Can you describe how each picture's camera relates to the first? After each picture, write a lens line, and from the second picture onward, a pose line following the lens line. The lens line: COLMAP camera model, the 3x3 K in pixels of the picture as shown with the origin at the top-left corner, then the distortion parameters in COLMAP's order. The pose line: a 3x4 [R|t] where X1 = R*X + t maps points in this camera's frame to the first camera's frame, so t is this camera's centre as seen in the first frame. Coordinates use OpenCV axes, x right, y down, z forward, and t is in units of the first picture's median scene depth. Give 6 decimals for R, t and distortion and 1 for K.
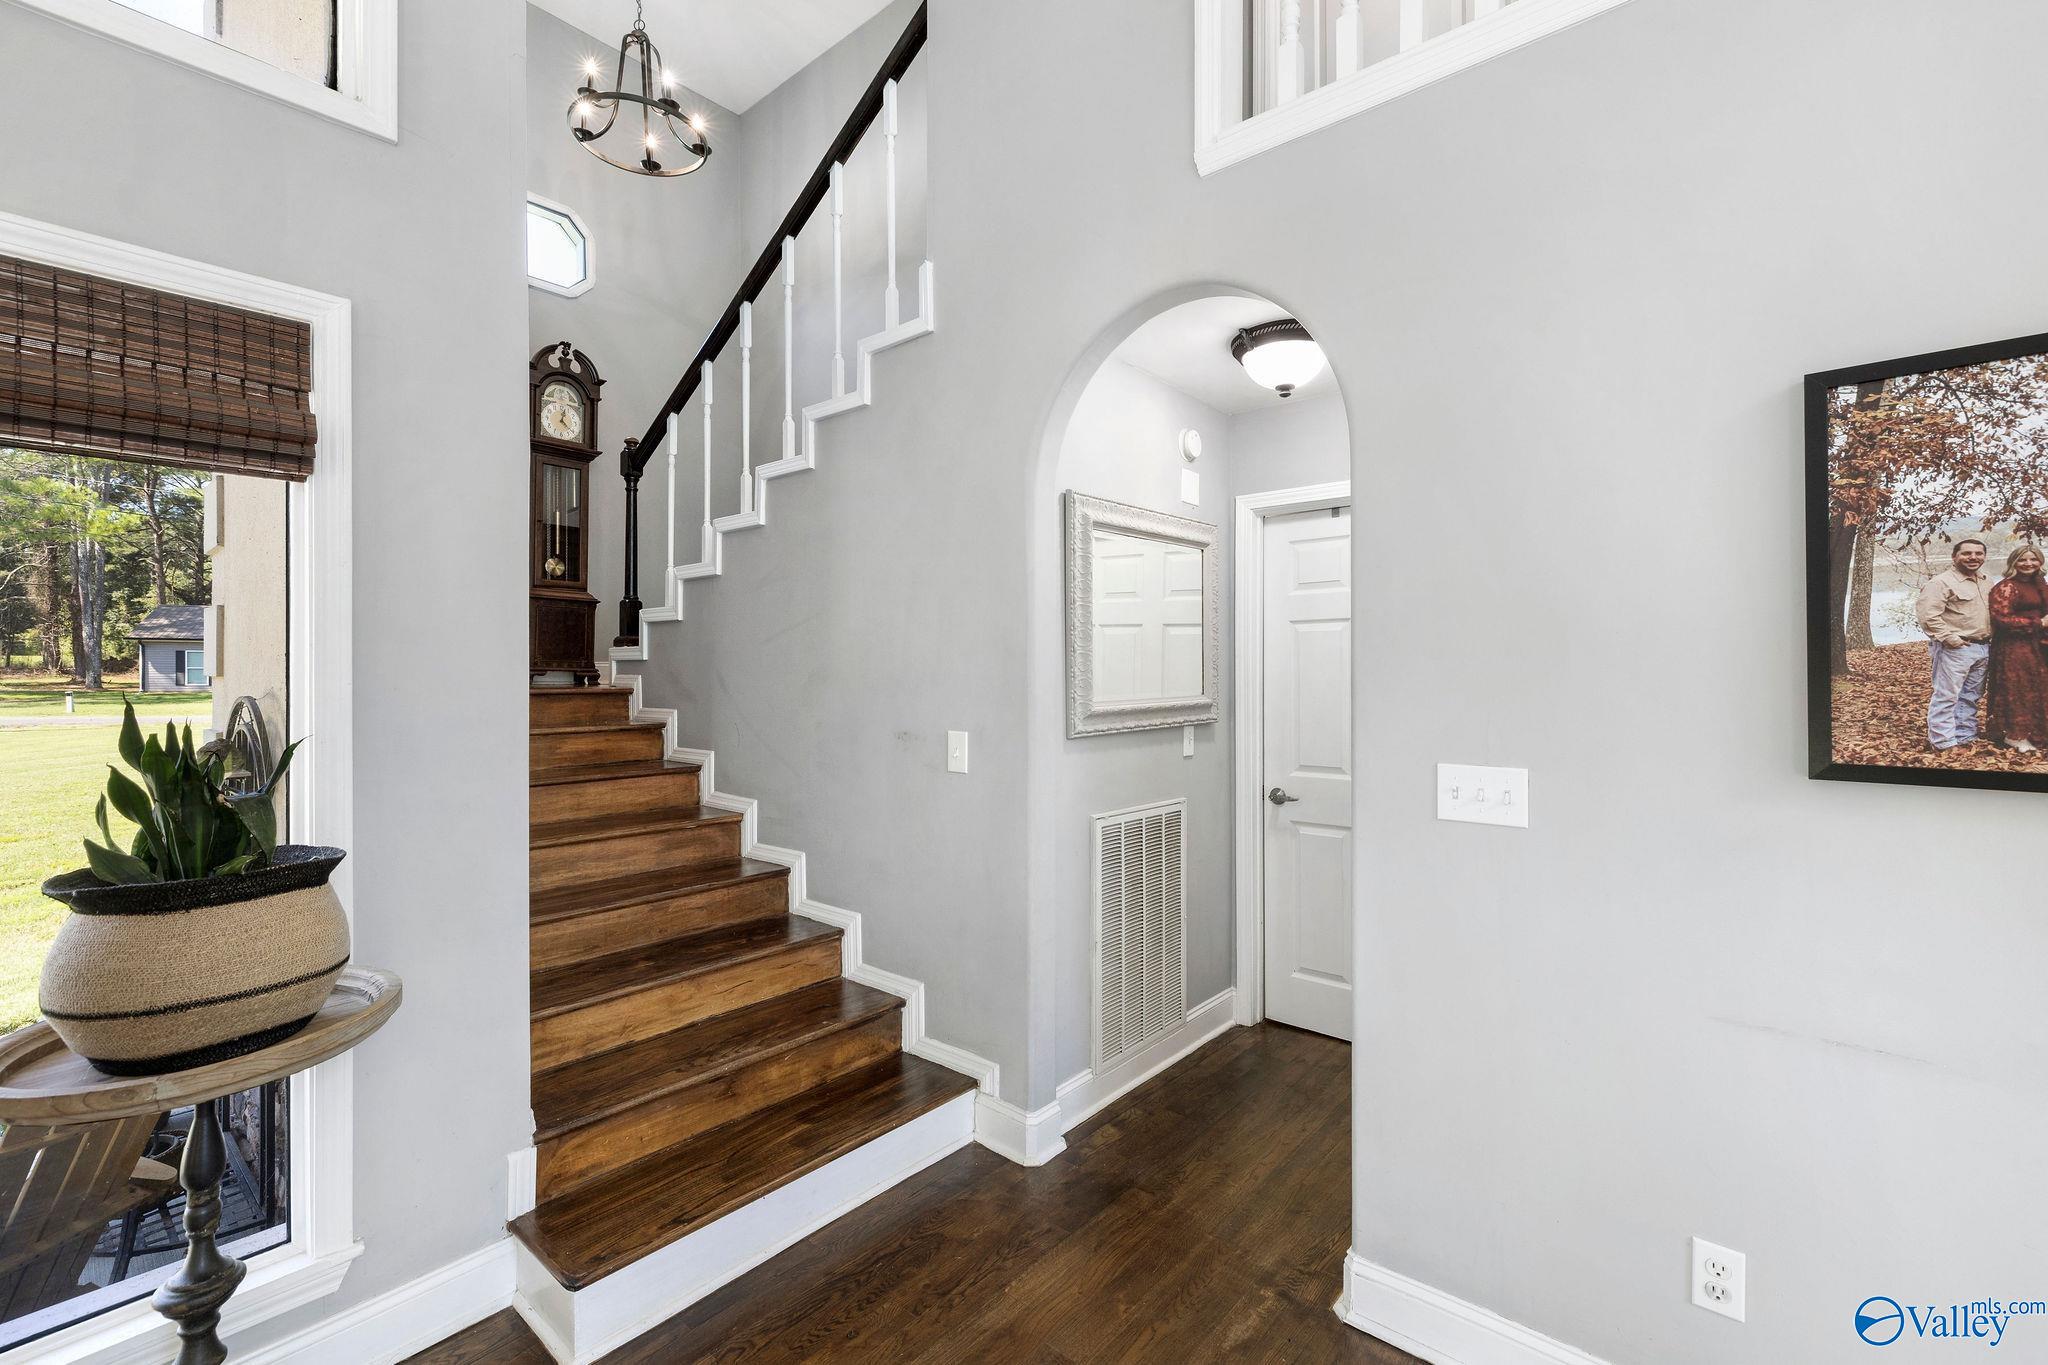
lens RADIAL K [[887.2, 0, 1023.0], [0, 887.2, 663.3], [0, 0, 1]] dist [0.000656, 0.000095]
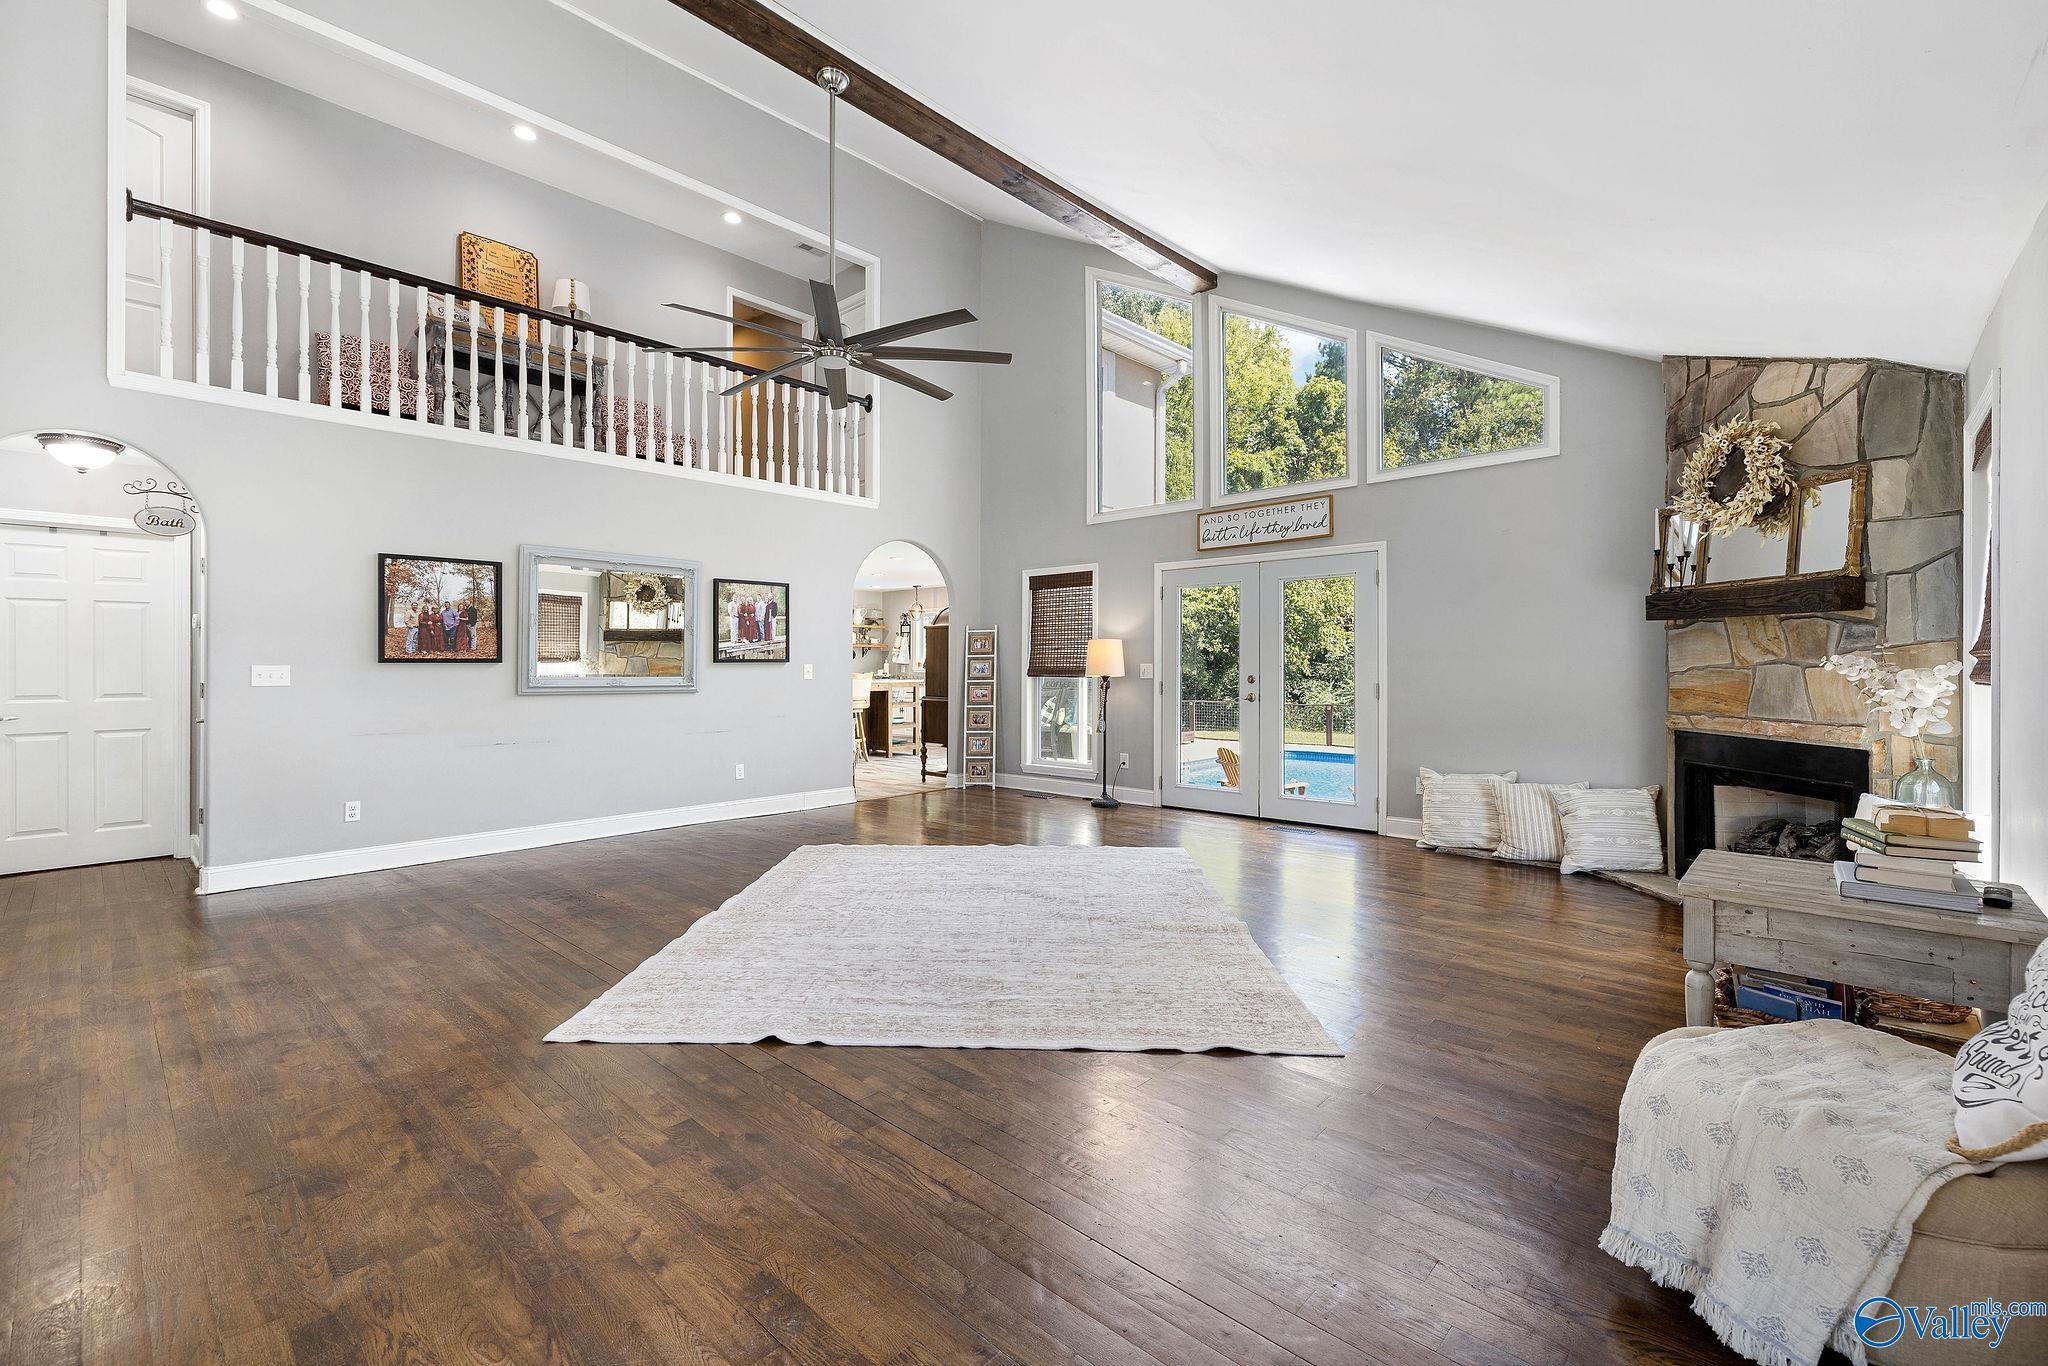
lens RADIAL K [[863.5, 0, 1018.6], [0, 863.5, 671.5], [0, 0, 1]] dist [-0.001363, -0.000282]
pose [[0.033131, 0.000553, 0.999451, -2.653627], [-0.007997, 0.999968, -0.000289, 0.148790], [-0.999419, -0.007983, 0.033134, -1.804910]]
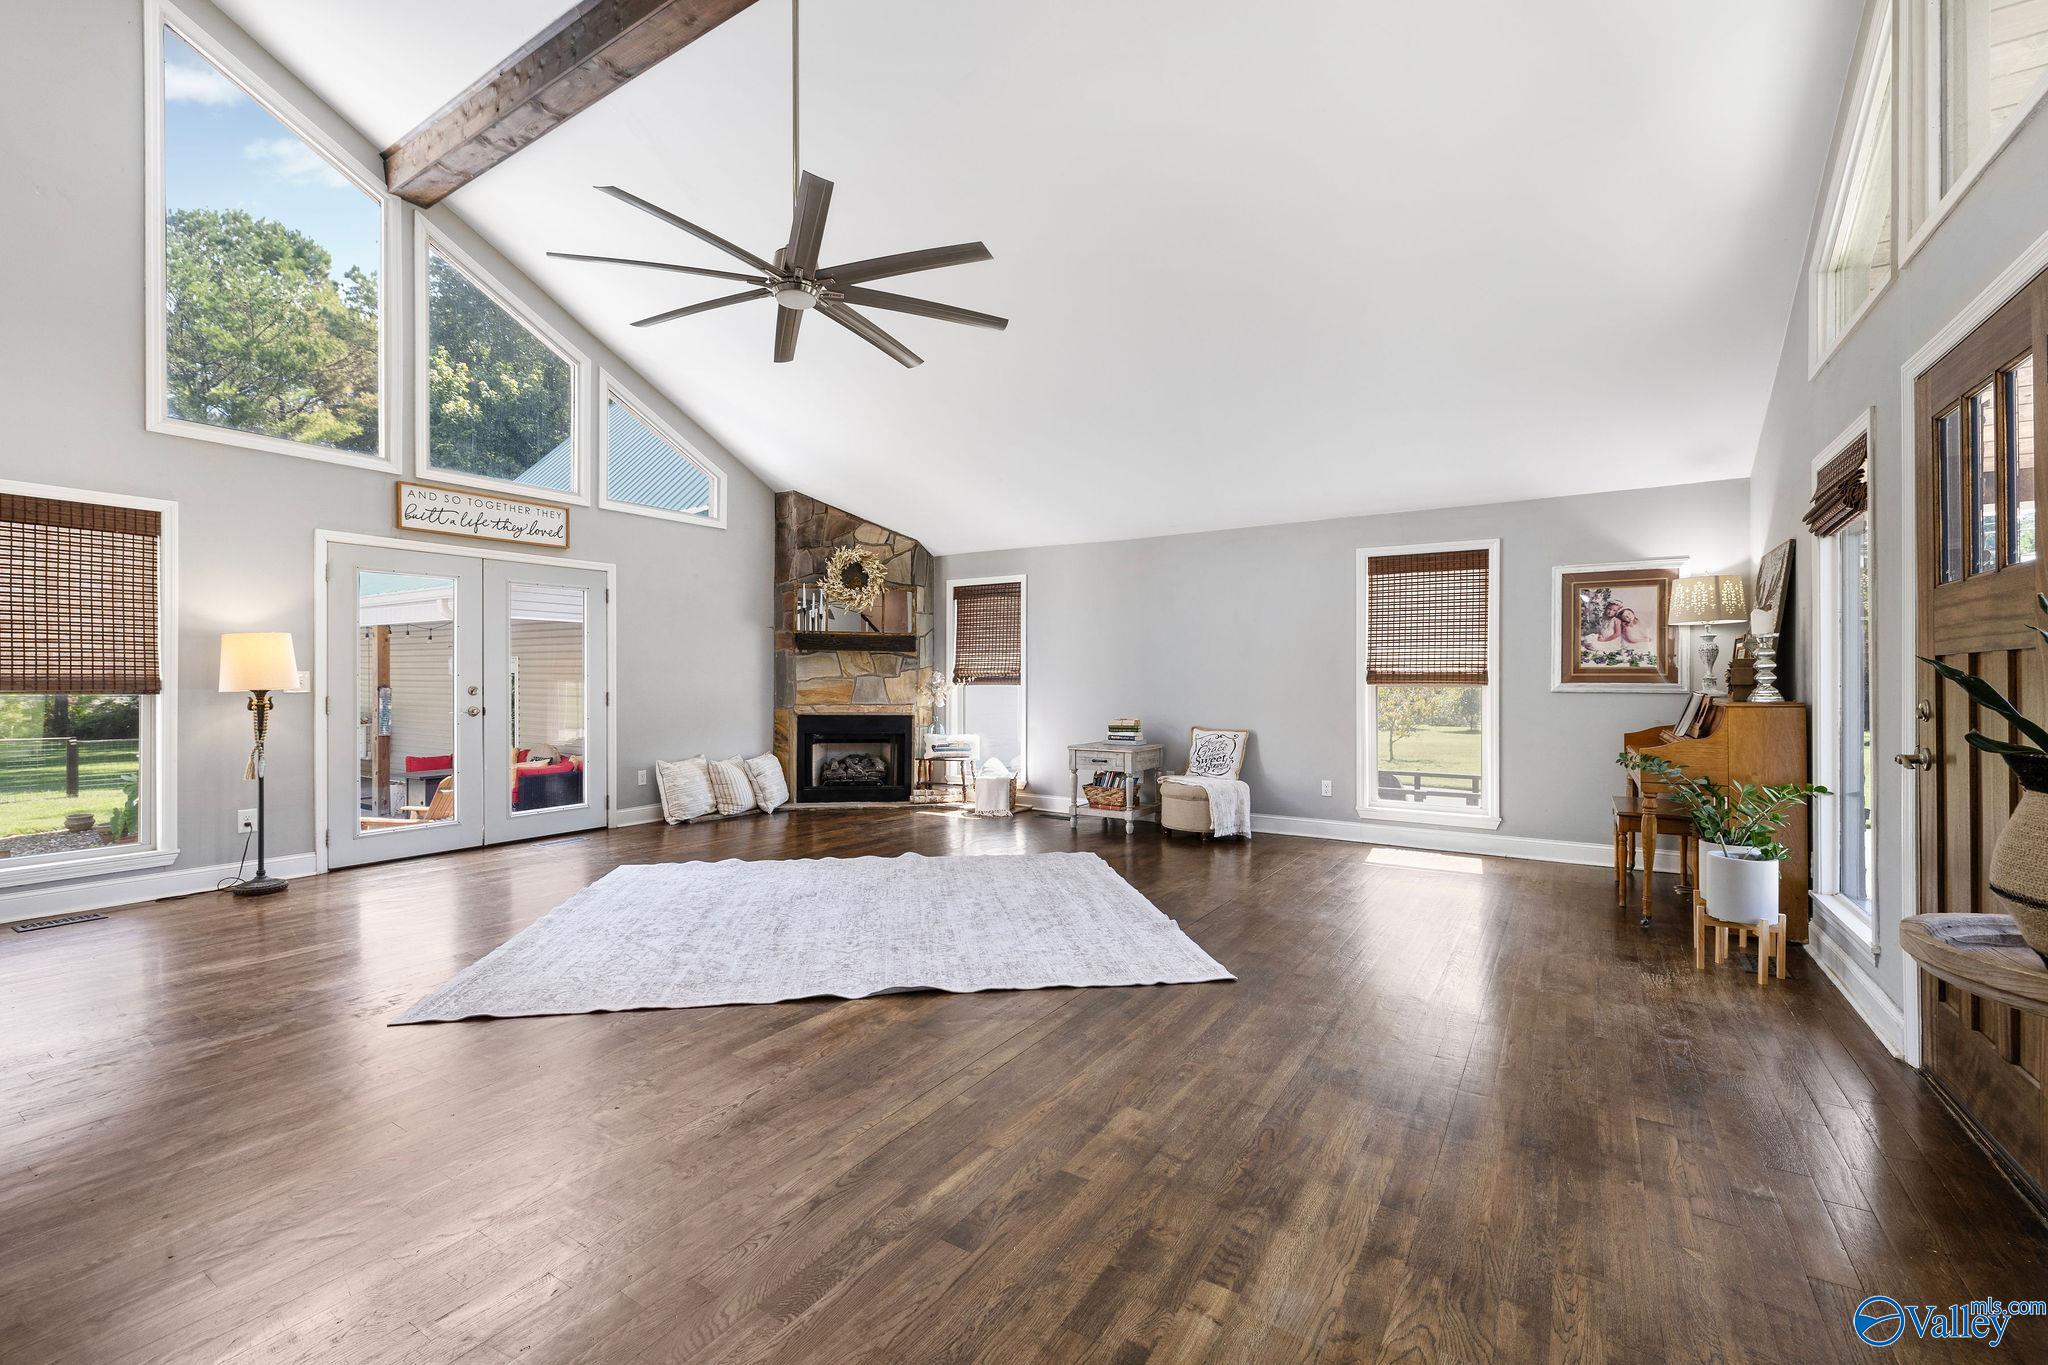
lens RADIAL K [[868.8, 0, 1013.2], [0, 868.8, 674.4], [0, 0, 1]] dist [0.000107, 0.000042]
pose [[-0.991192, 0.003915, -0.132372, 0.066362], [0.005656, 0.999902, -0.012775, 0.170126], [0.132309, -0.013411, -0.991118, 1.497978]]
